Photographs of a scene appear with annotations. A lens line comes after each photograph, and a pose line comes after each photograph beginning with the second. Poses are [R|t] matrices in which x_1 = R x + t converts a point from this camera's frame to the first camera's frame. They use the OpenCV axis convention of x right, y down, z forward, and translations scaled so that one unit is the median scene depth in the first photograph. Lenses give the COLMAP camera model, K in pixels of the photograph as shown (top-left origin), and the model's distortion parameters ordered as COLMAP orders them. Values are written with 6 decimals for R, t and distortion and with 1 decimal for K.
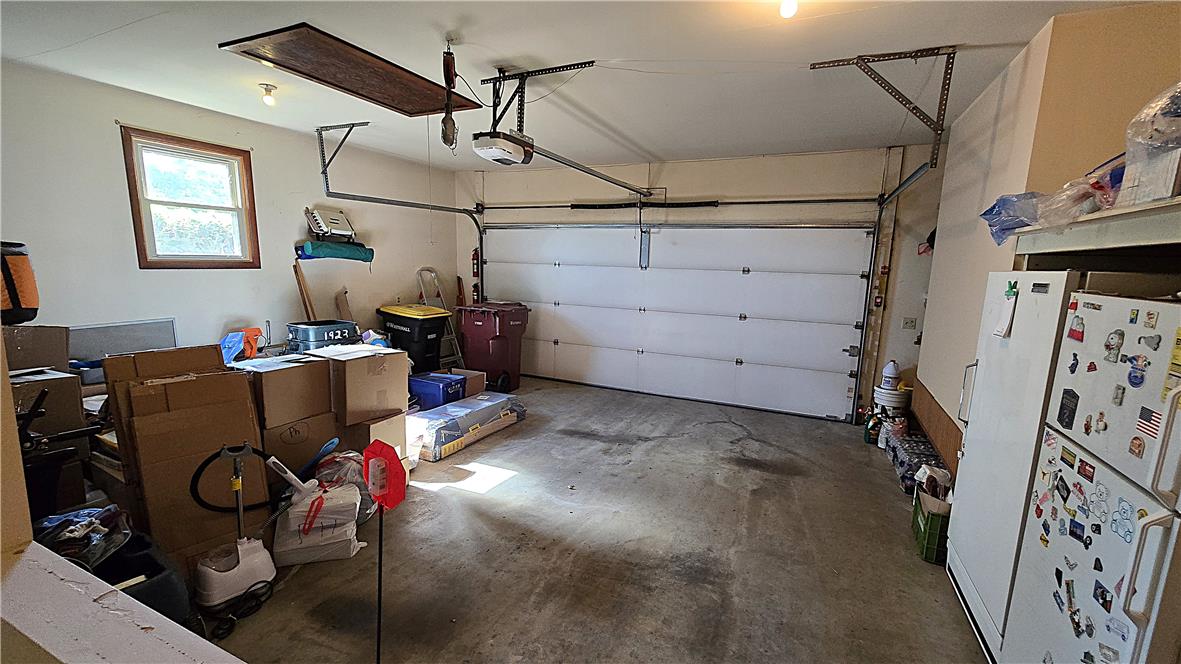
lens RADIAL K [[482.4, 0, 596.7], [0, 482.4, 337.4], [0, 0, 1]] dist [0.000005, 0.000115]
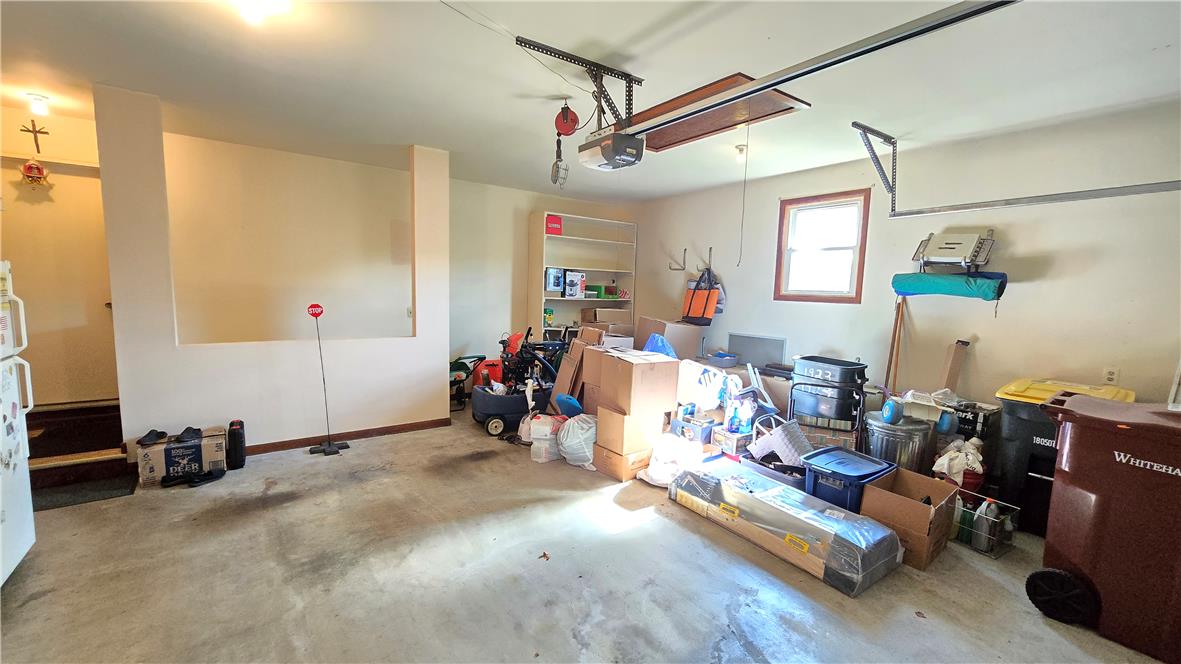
lens RADIAL K [[482.4, 0, 594.3], [0, 482.4, 339.1], [0, 0, 1]] dist [0.000005, 0.000115]
pose [[-0.486477, 0.051697, -0.872162, 0.661952], [-0.183457, 0.969949, 0.159823, -0.200646], [0.854215, 0.237754, -0.462374, 1.541147]]
